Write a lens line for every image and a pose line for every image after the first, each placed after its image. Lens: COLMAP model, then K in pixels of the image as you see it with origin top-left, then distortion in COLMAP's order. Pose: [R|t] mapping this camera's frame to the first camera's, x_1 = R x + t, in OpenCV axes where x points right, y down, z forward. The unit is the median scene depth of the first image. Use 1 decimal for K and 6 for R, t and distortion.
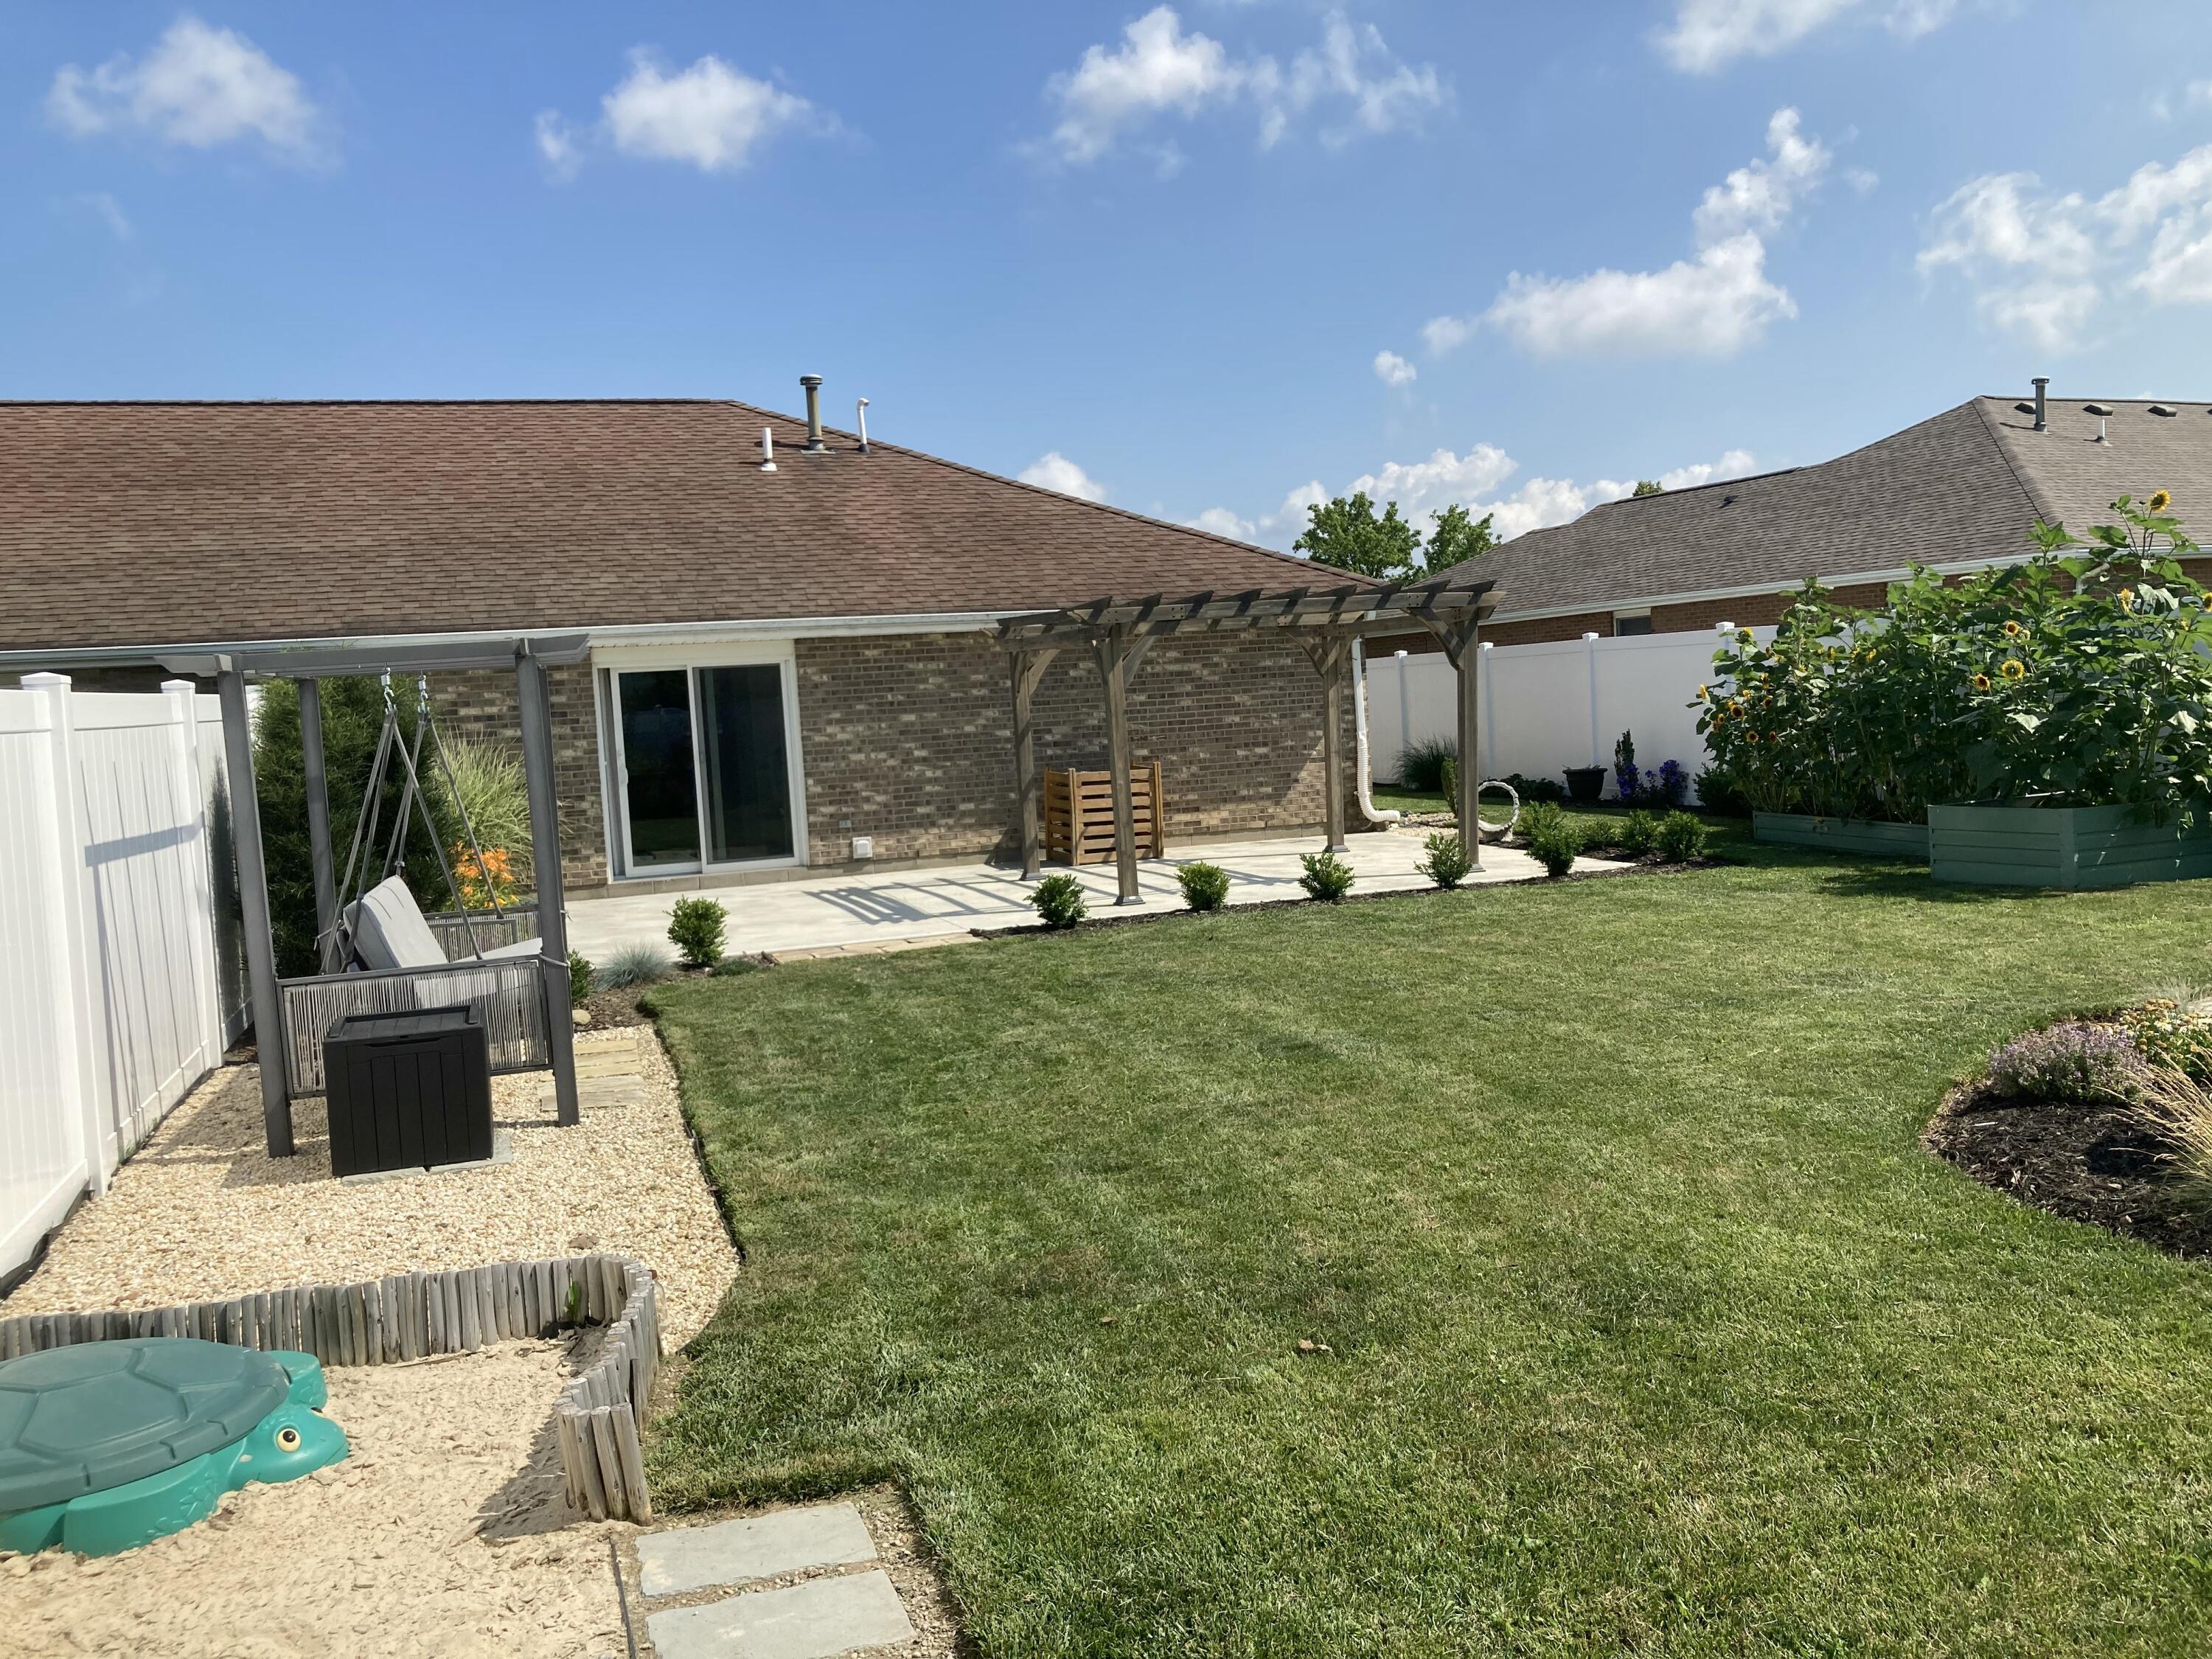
lens RADIAL K [[1818.8, 0, 1135.2], [0, 1818.8, 807.9], [0, 0, 1]] dist [0.031810, -0.035557]
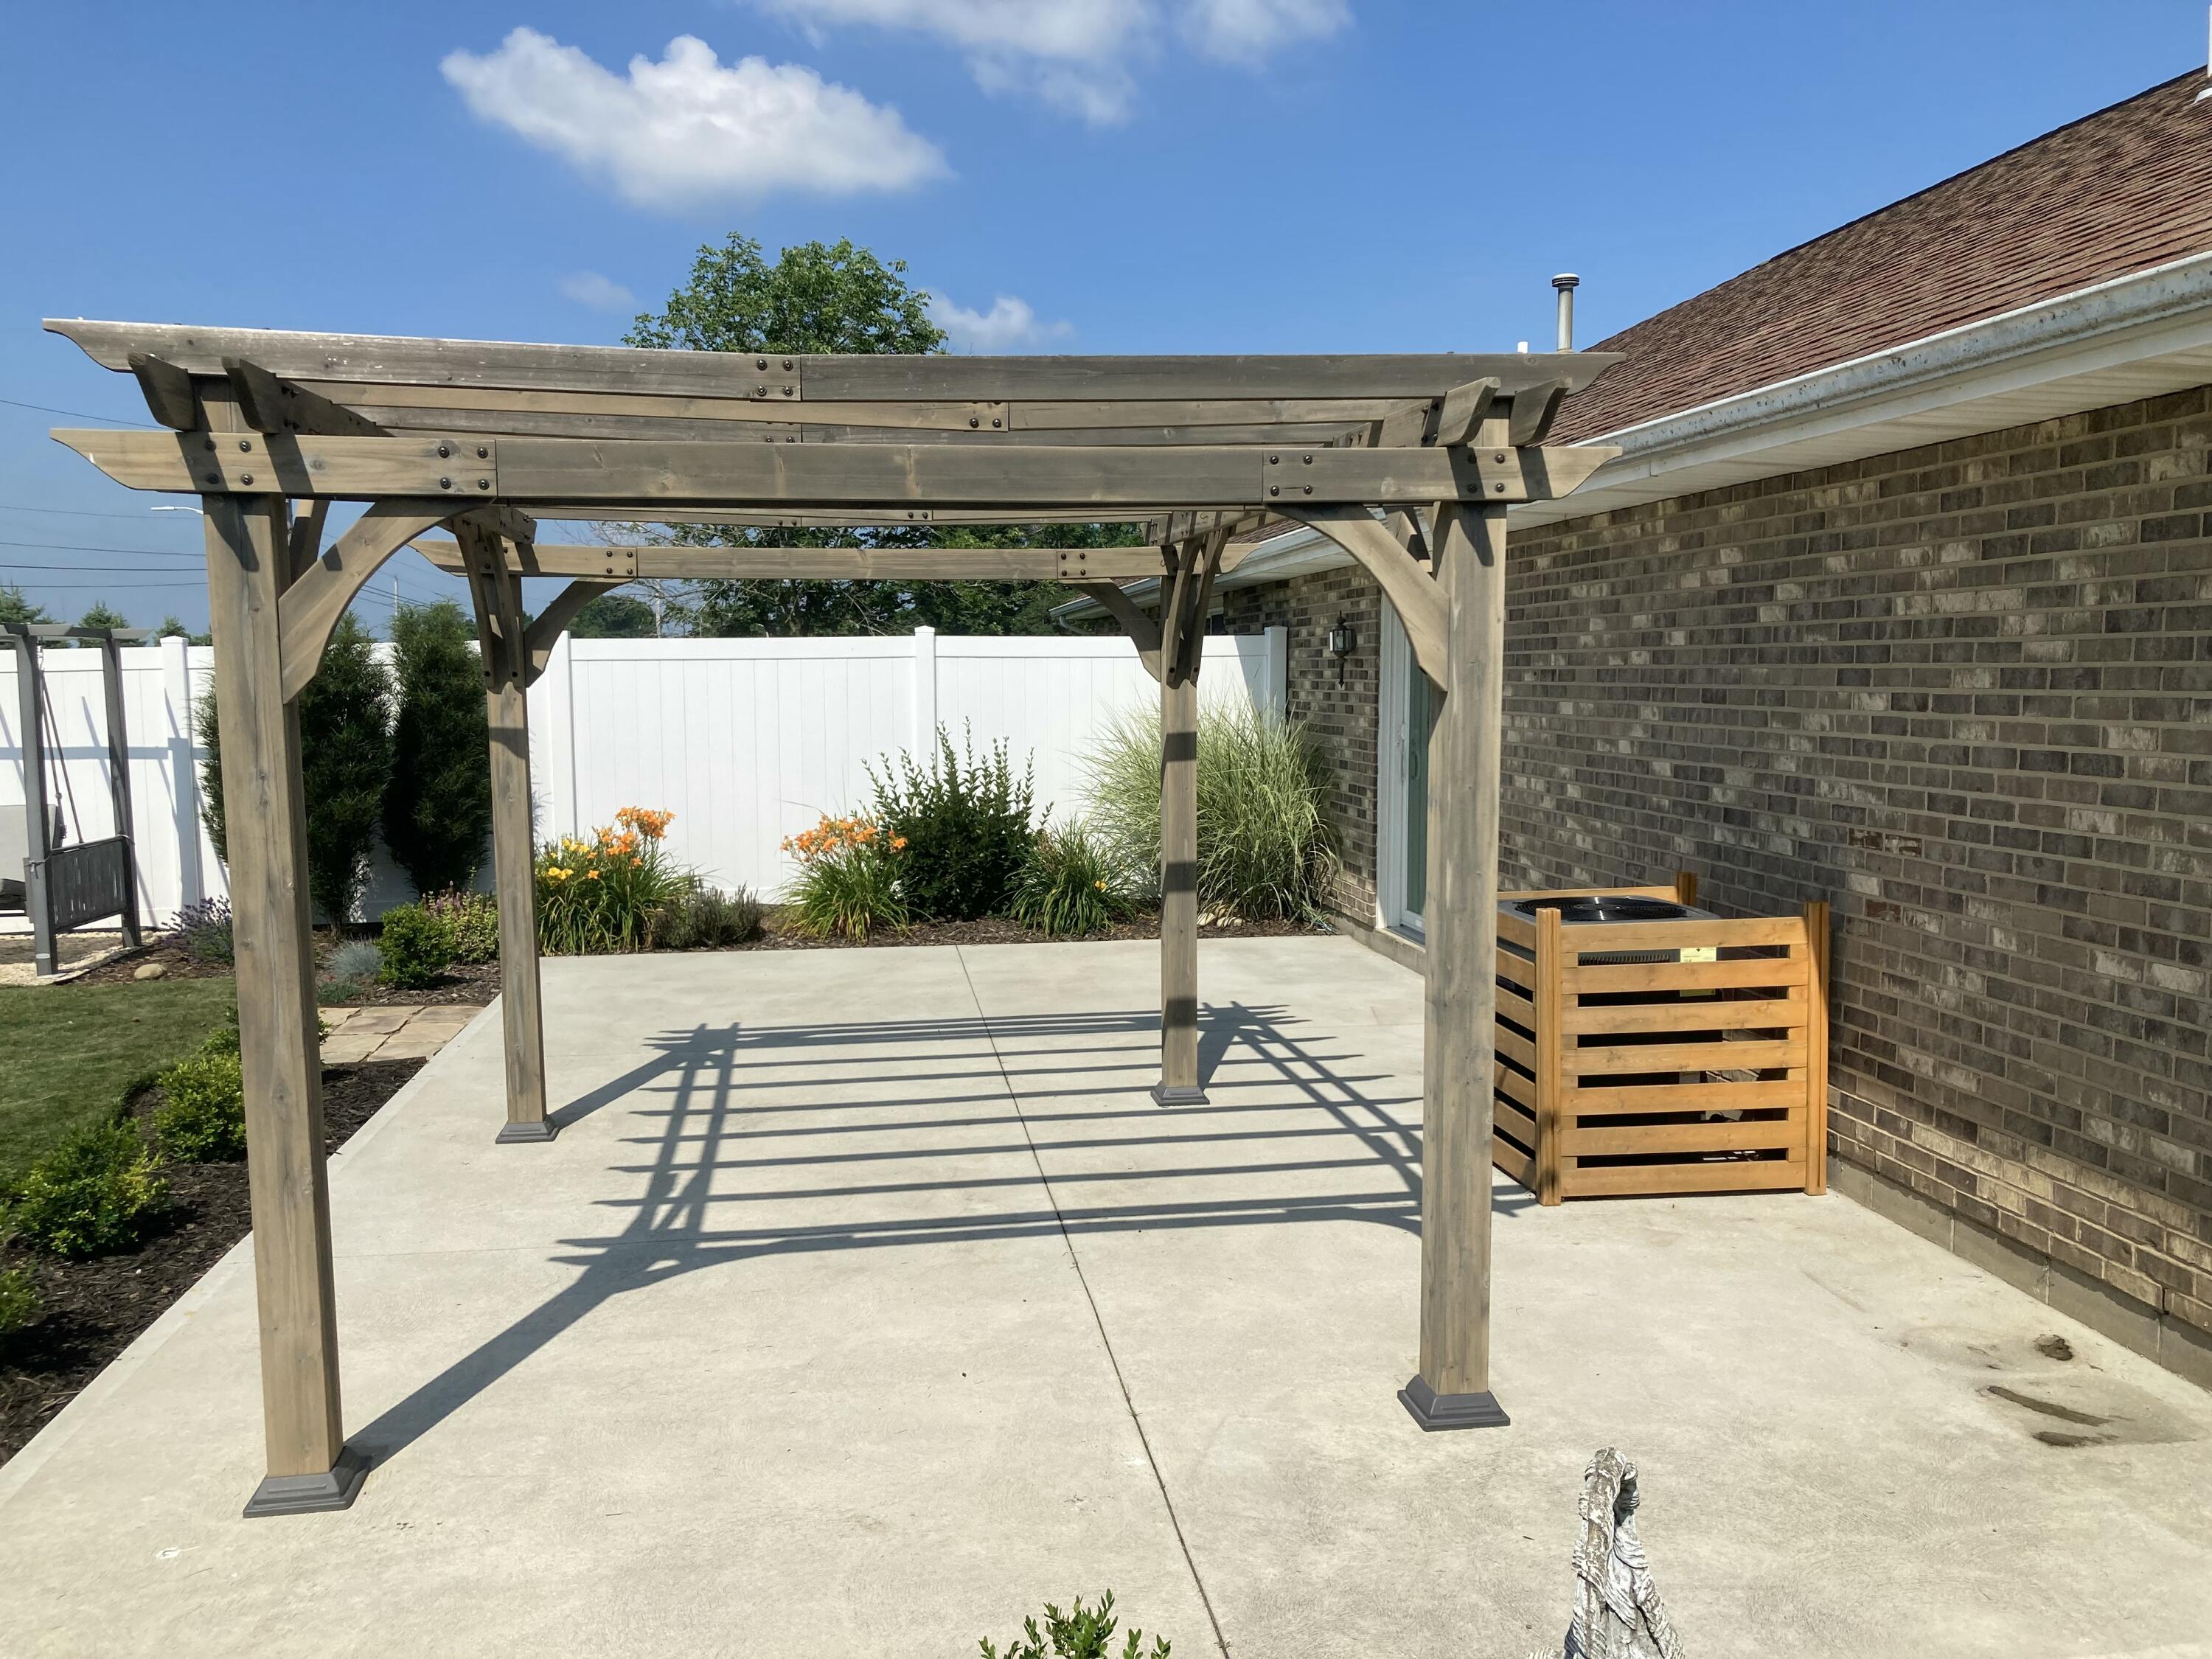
lens RADIAL K [[1818.8, 0, 1095.5], [0, 1818.8, 846.6], [0, 0, 1]] dist [0.031810, -0.035557]
pose [[-0.185572, 0.156890, -0.970025, 0.333239], [-0.036561, 0.985386, 0.166369, -0.085952], [0.981950, 0.066338, -0.177124, 0.963680]]
